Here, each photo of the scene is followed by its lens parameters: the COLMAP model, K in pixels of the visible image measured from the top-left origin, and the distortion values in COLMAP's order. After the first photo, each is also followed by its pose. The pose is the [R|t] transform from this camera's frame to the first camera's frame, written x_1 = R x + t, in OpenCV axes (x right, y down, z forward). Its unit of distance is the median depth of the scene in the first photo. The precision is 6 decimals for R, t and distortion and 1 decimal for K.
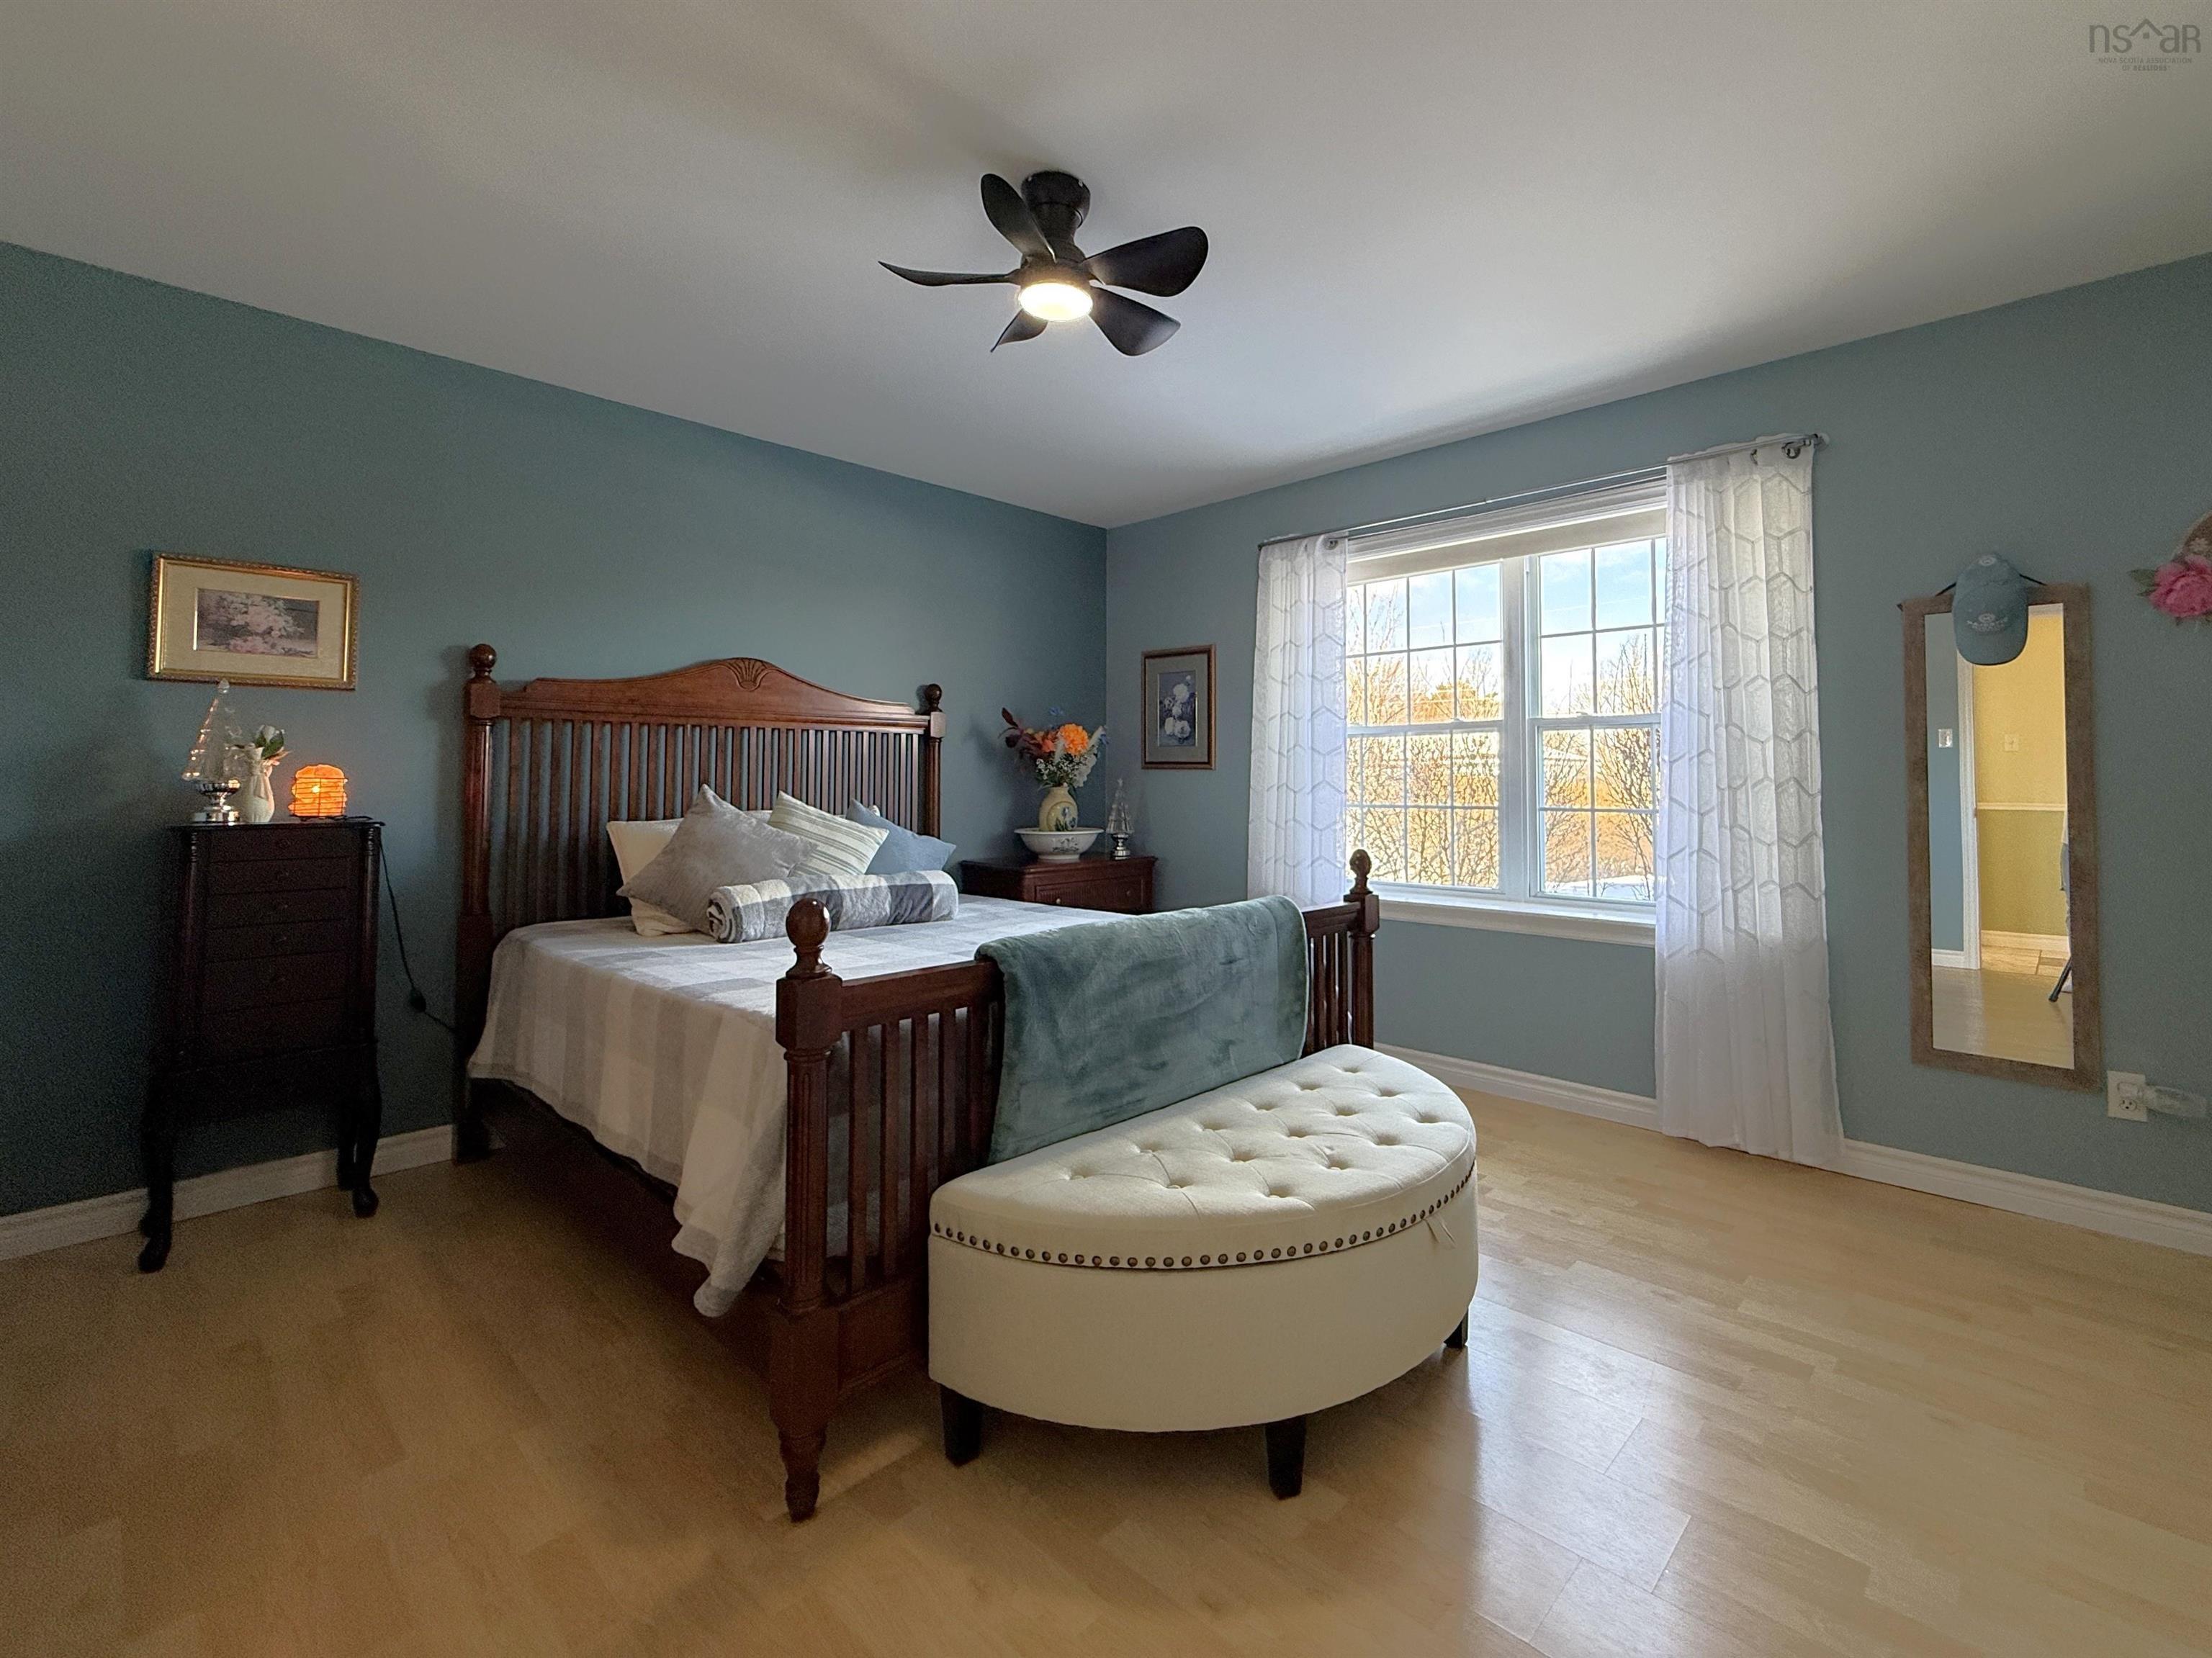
lens RADIAL K [[889.4, 0, 1100.7], [0, 889.4, 830.7], [0, 0, 1]] dist [0.000746, 0.000230]
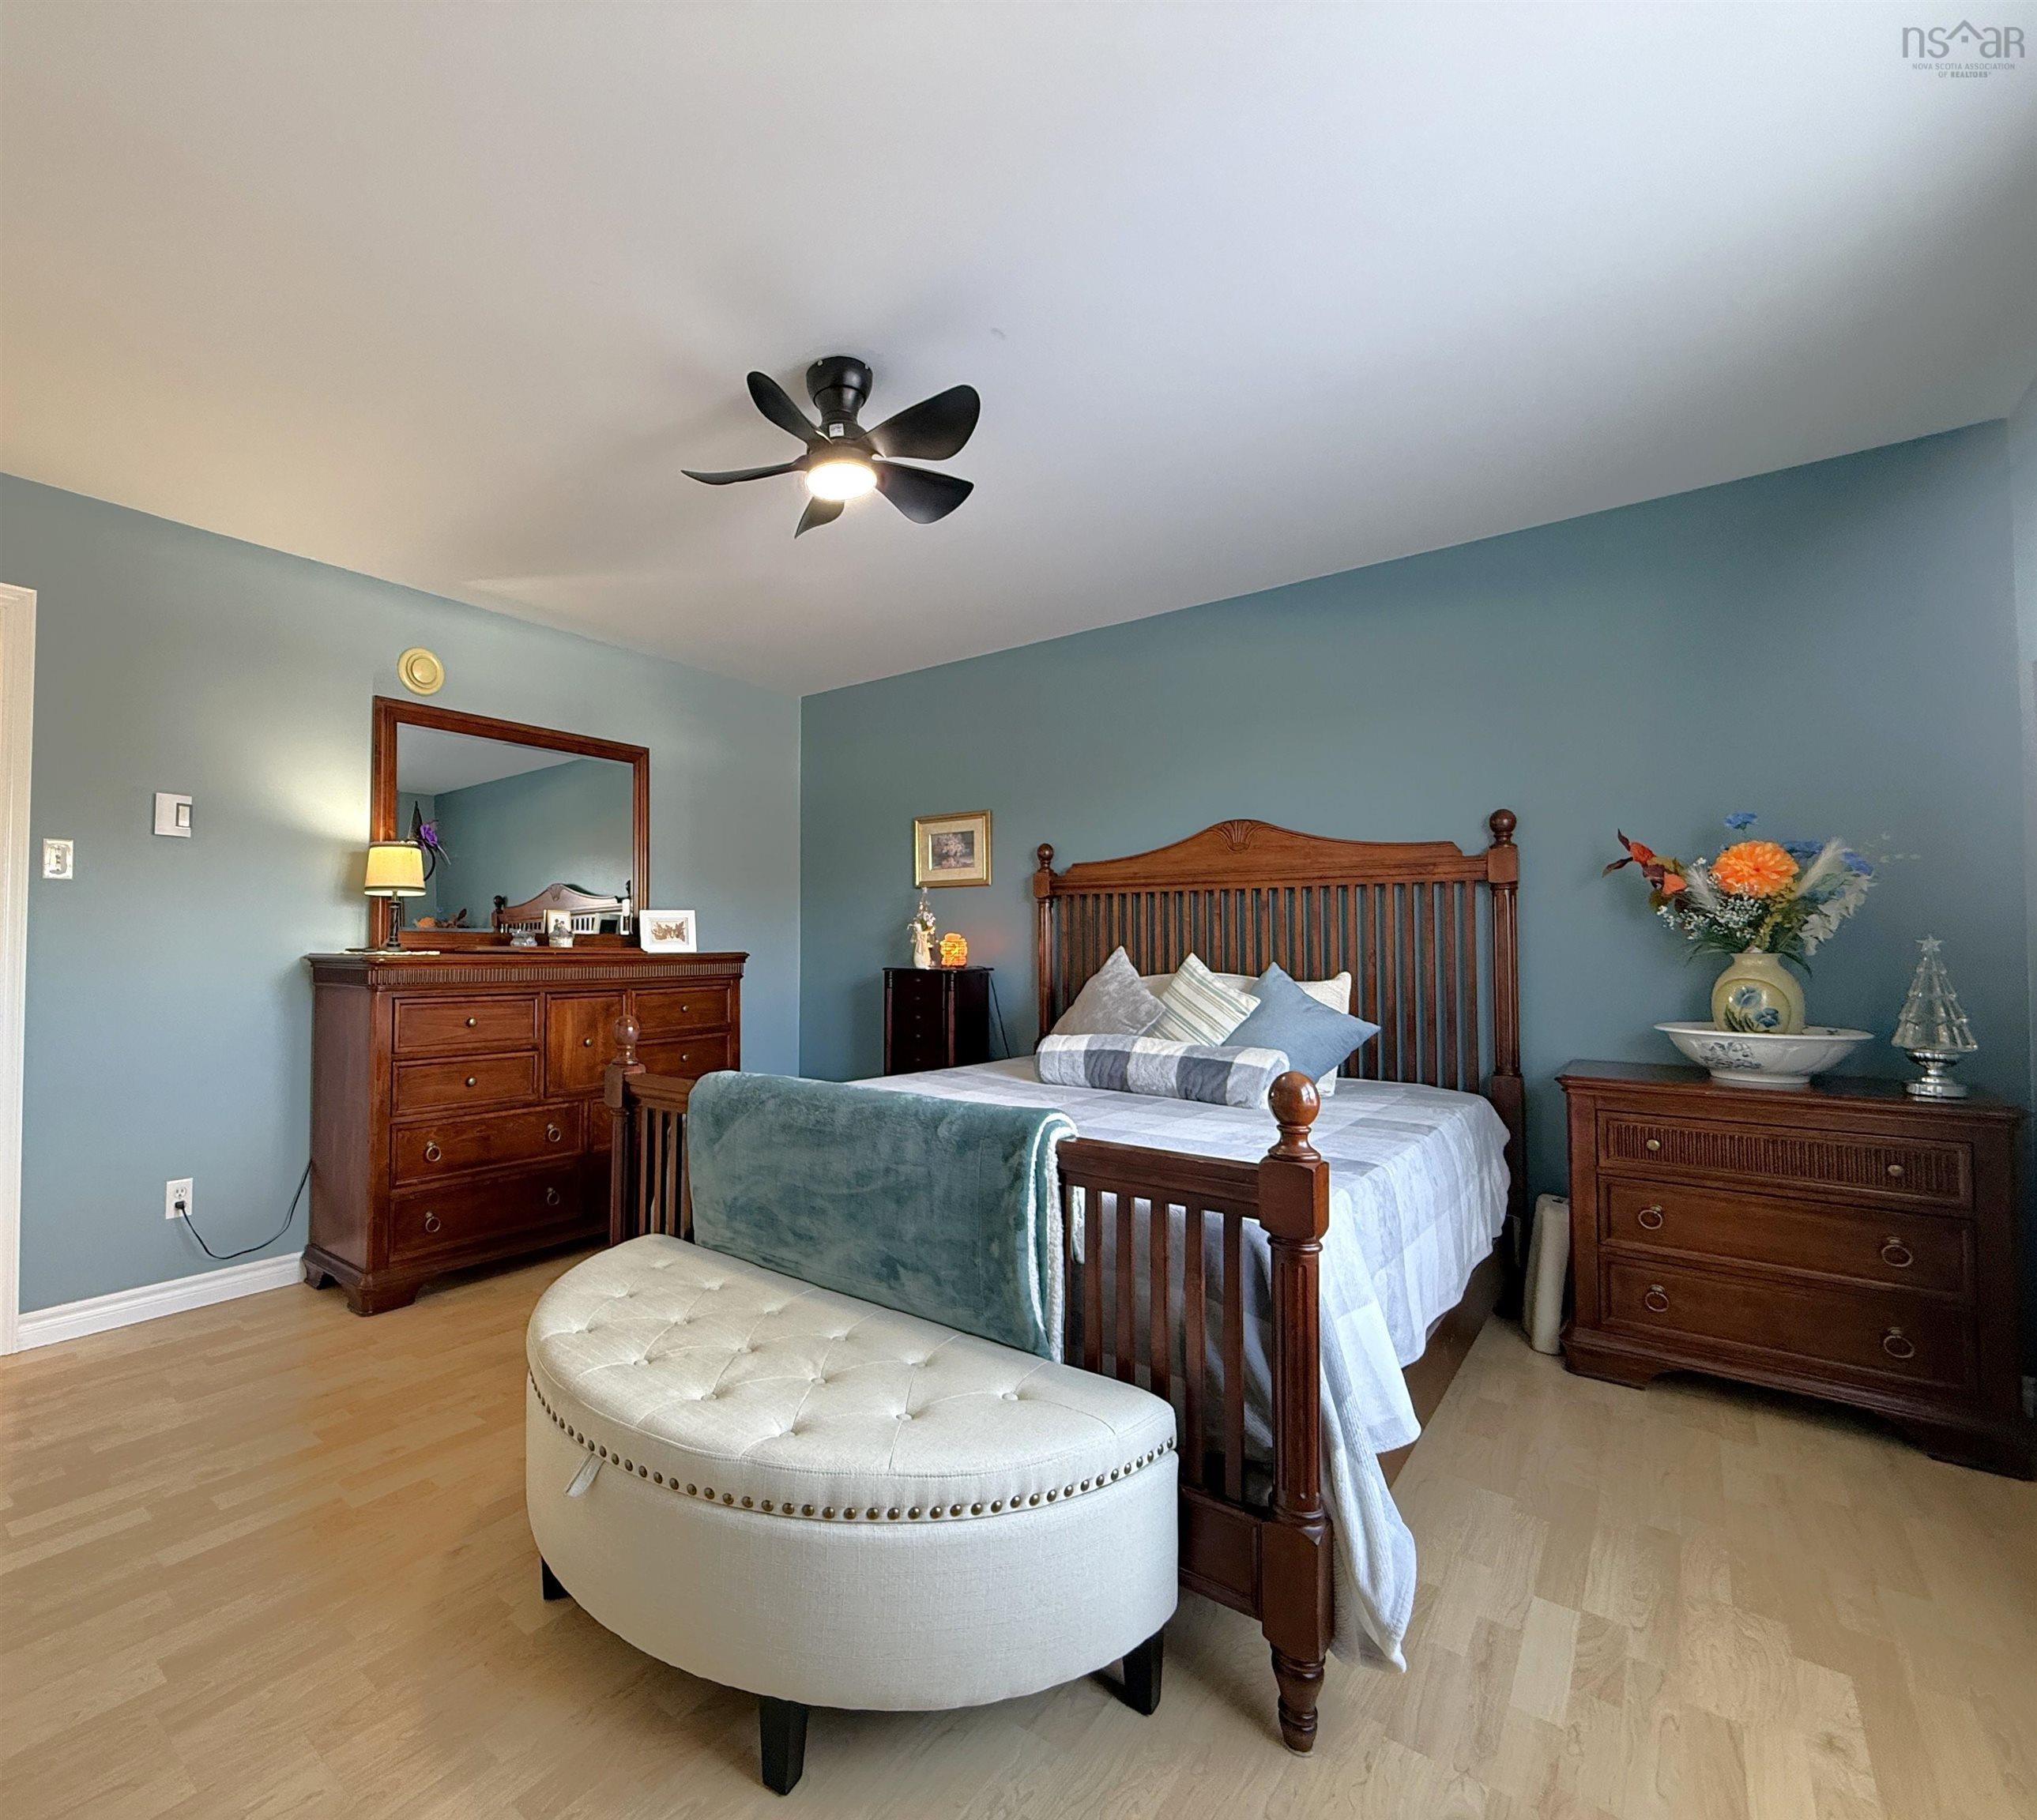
lens RADIAL K [[938.5, 0, 1018.0], [0, 938.5, 985.9], [0, 0, 1]] dist [-0.002127, -0.000212]
pose [[0.217983, 0.034821, -0.975331, 0.688921], [-0.058940, 0.998009, 0.022457, -0.022710], [0.974171, 0.052591, 0.219601, 0.645322]]
